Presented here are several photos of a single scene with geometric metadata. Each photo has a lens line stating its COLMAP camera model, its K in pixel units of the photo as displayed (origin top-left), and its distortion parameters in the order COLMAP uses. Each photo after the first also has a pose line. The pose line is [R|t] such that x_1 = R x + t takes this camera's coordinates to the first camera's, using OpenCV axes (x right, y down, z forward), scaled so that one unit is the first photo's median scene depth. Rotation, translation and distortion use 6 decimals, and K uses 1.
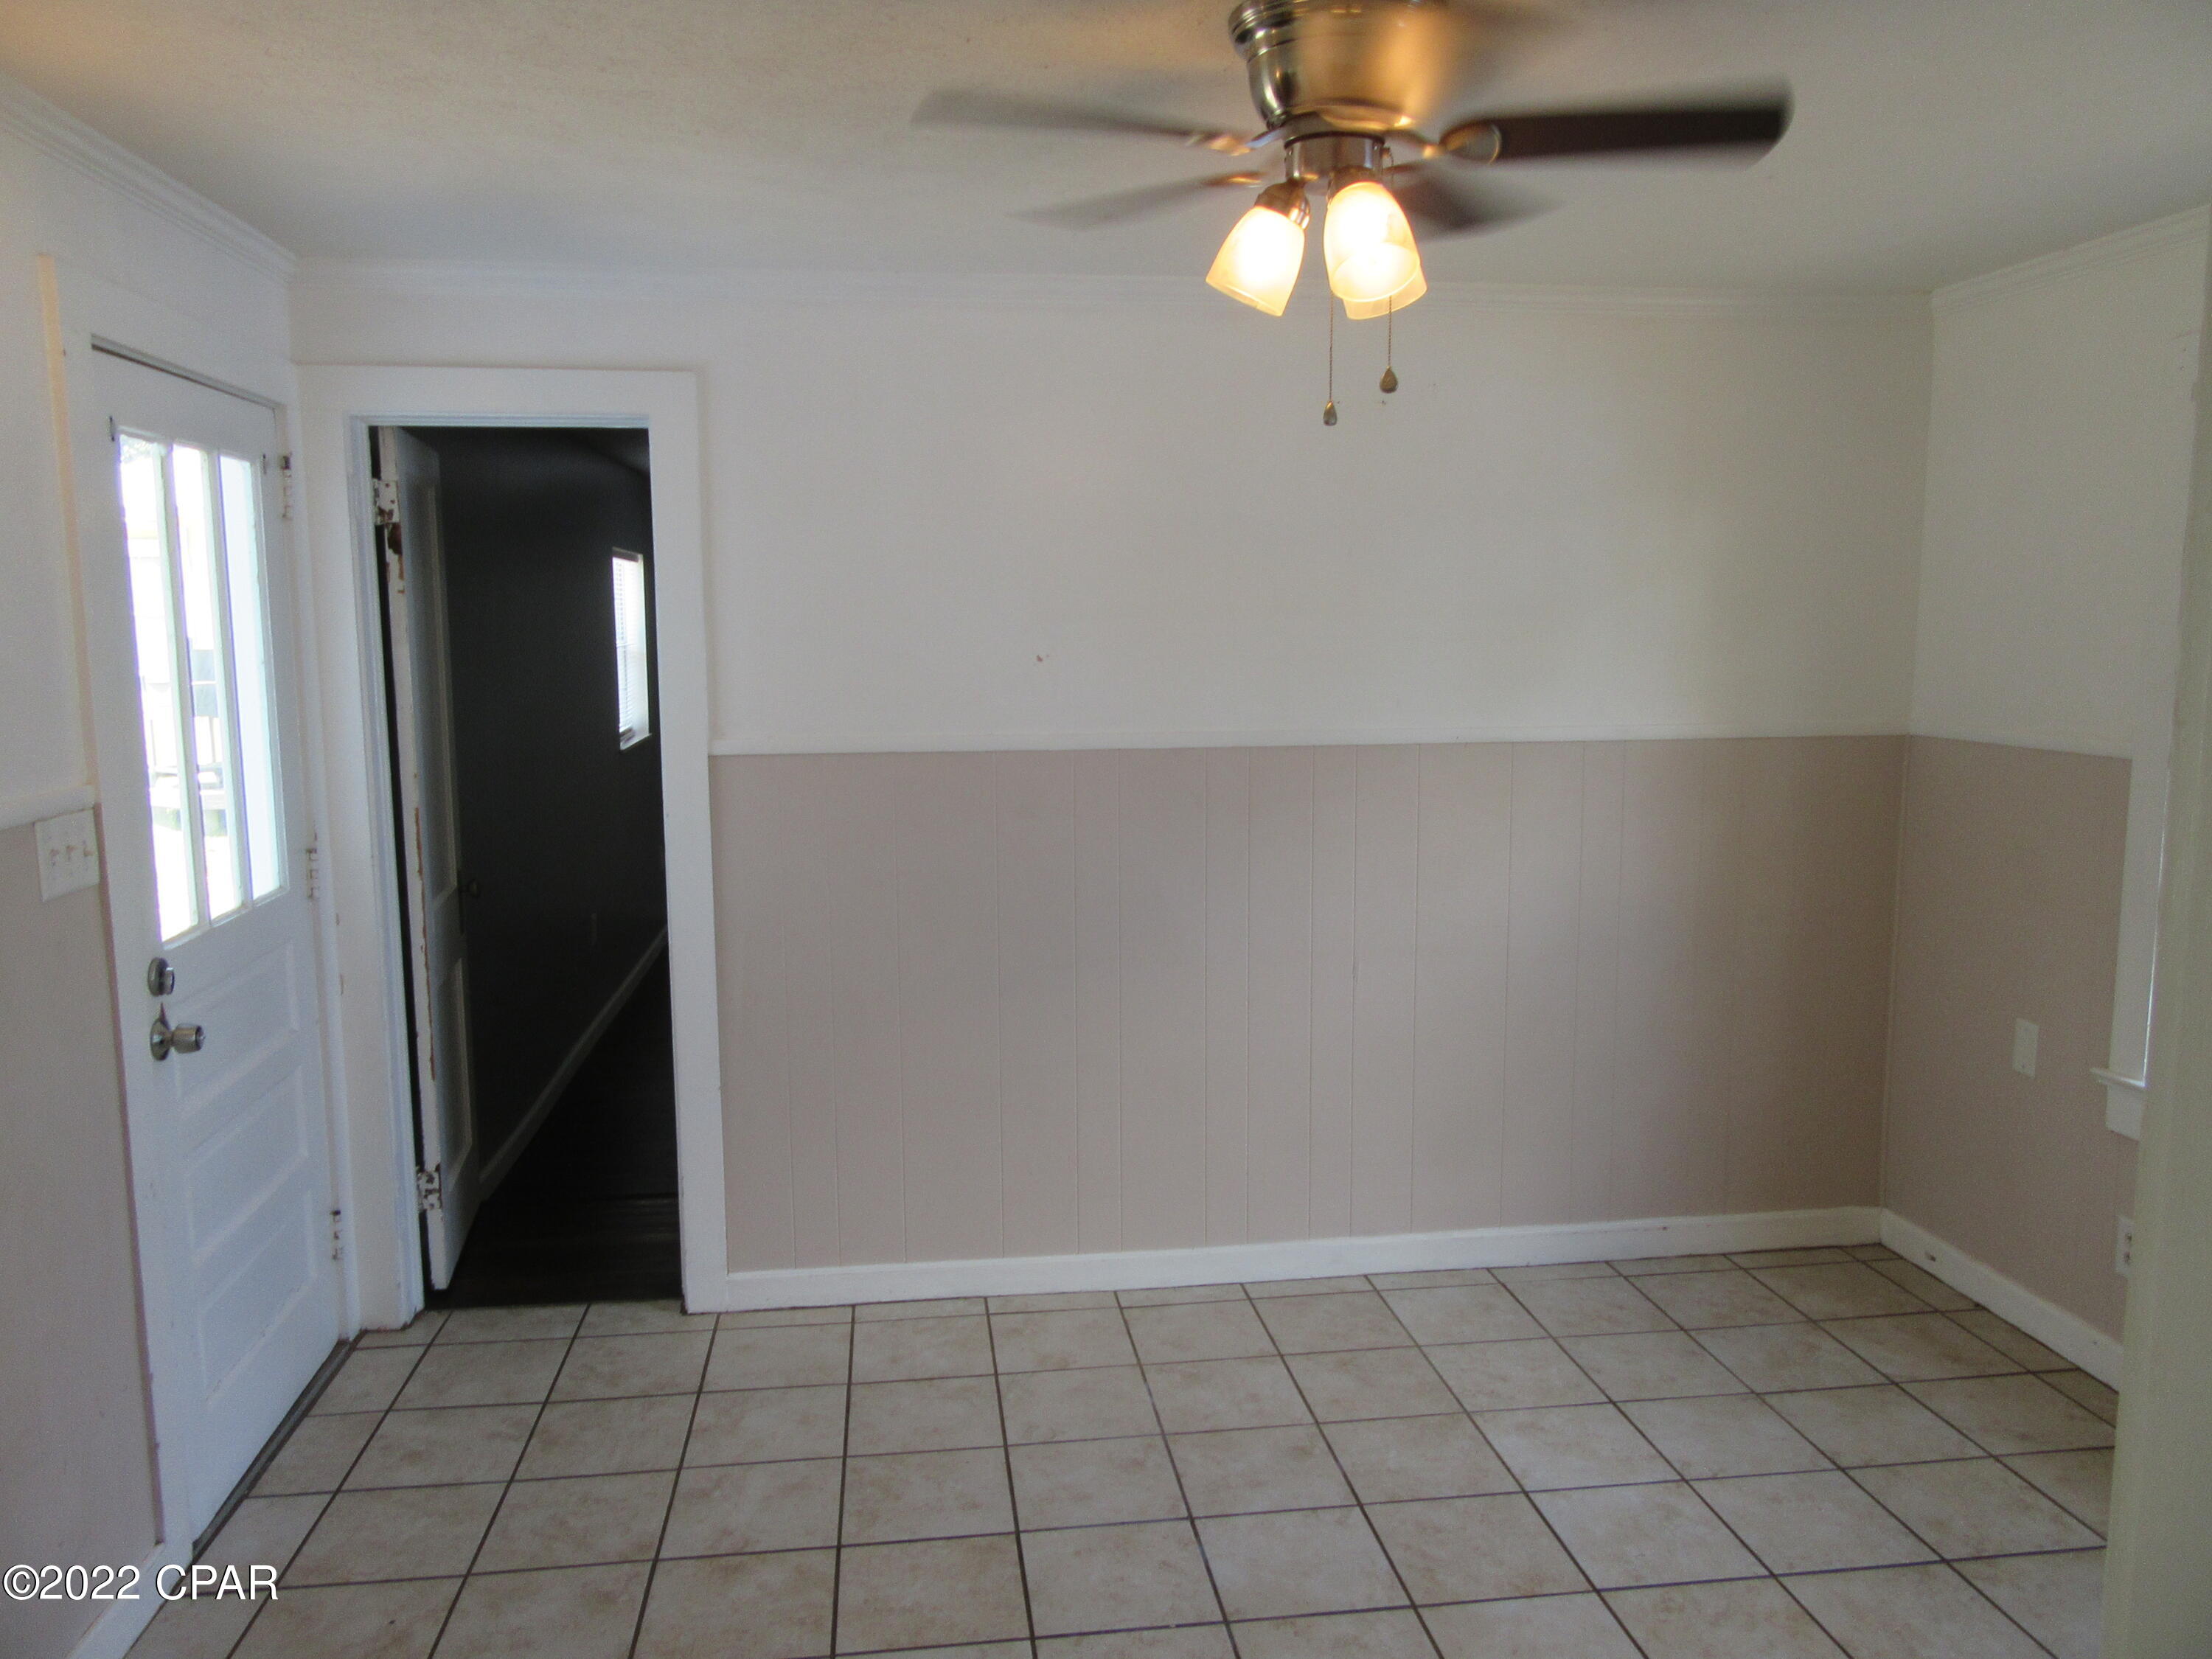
lens RADIAL K [[1638.7, 0, 1102.2], [0, 1638.7, 832.7], [0, 0, 1]] dist [-0.013854, 0.015014]
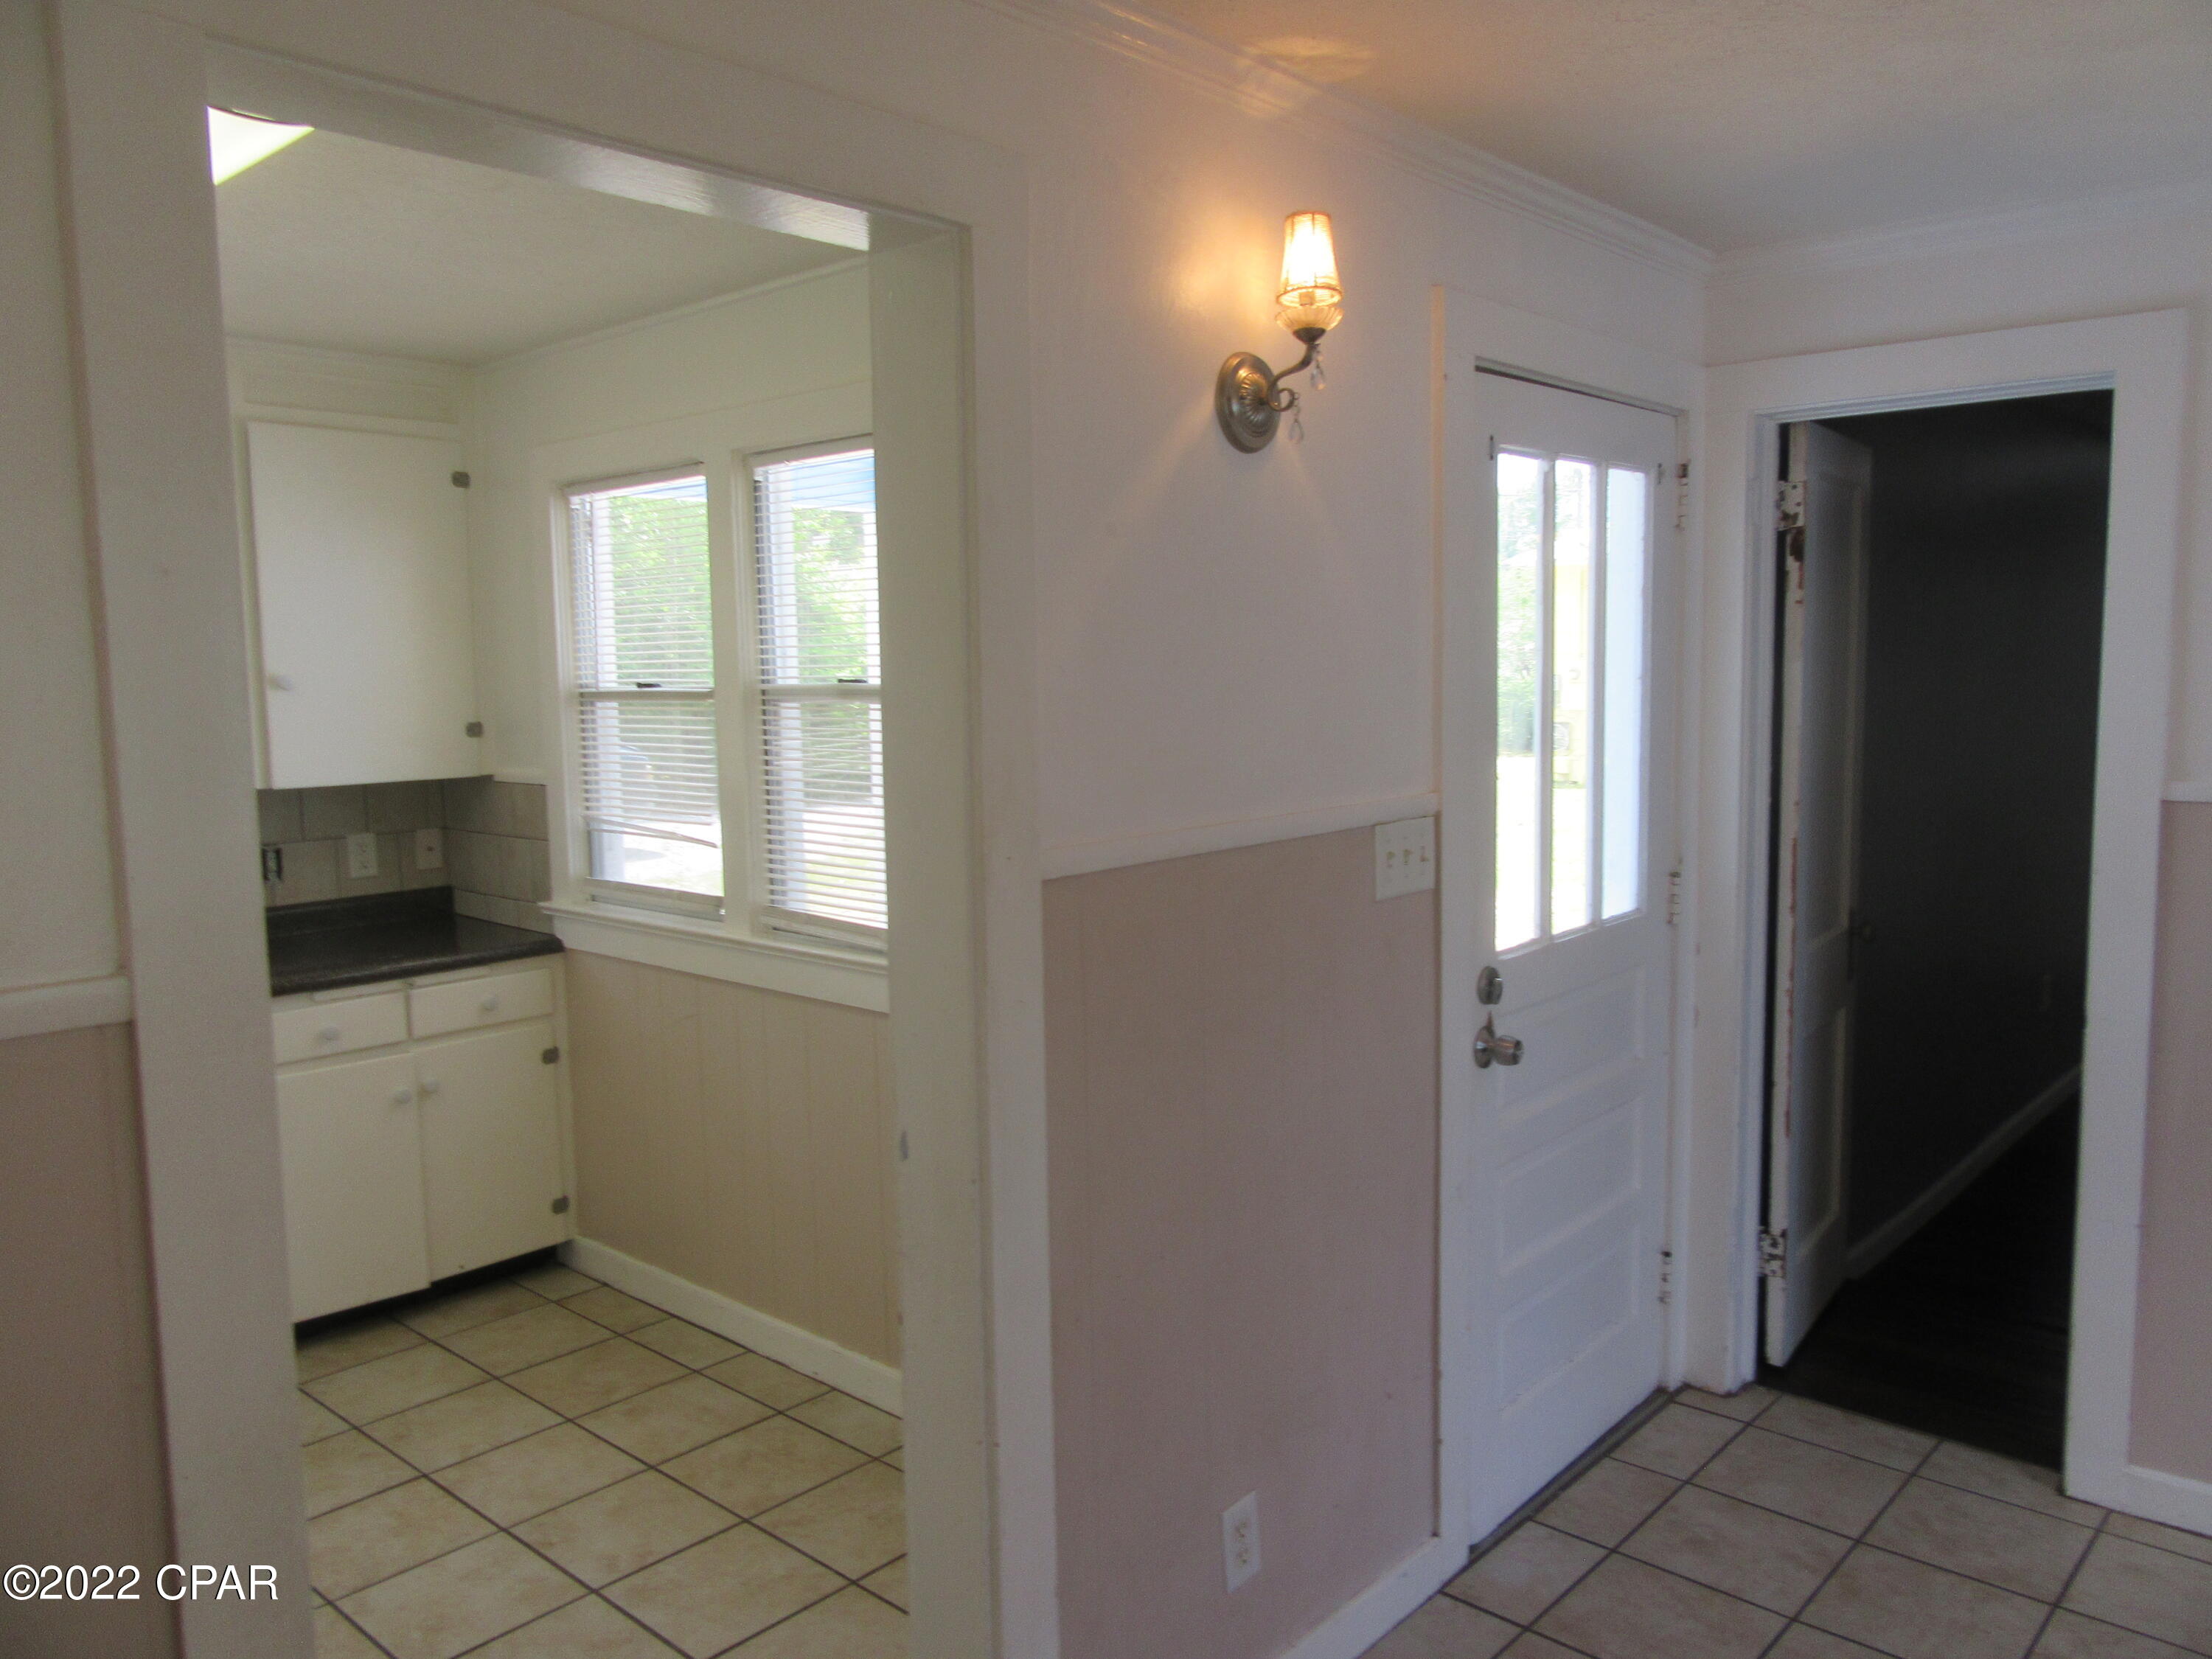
lens RADIAL K [[1638.7, 0, 1108.0], [0, 1638.7, 832.5], [0, 0, 1]] dist [-0.013854, 0.015014]
pose [[0.648798, 0.074896, -0.757266, 0.025063], [-0.085193, 0.996038, 0.025520, -0.009643], [0.756176, 0.047956, 0.652608, 0.122468]]
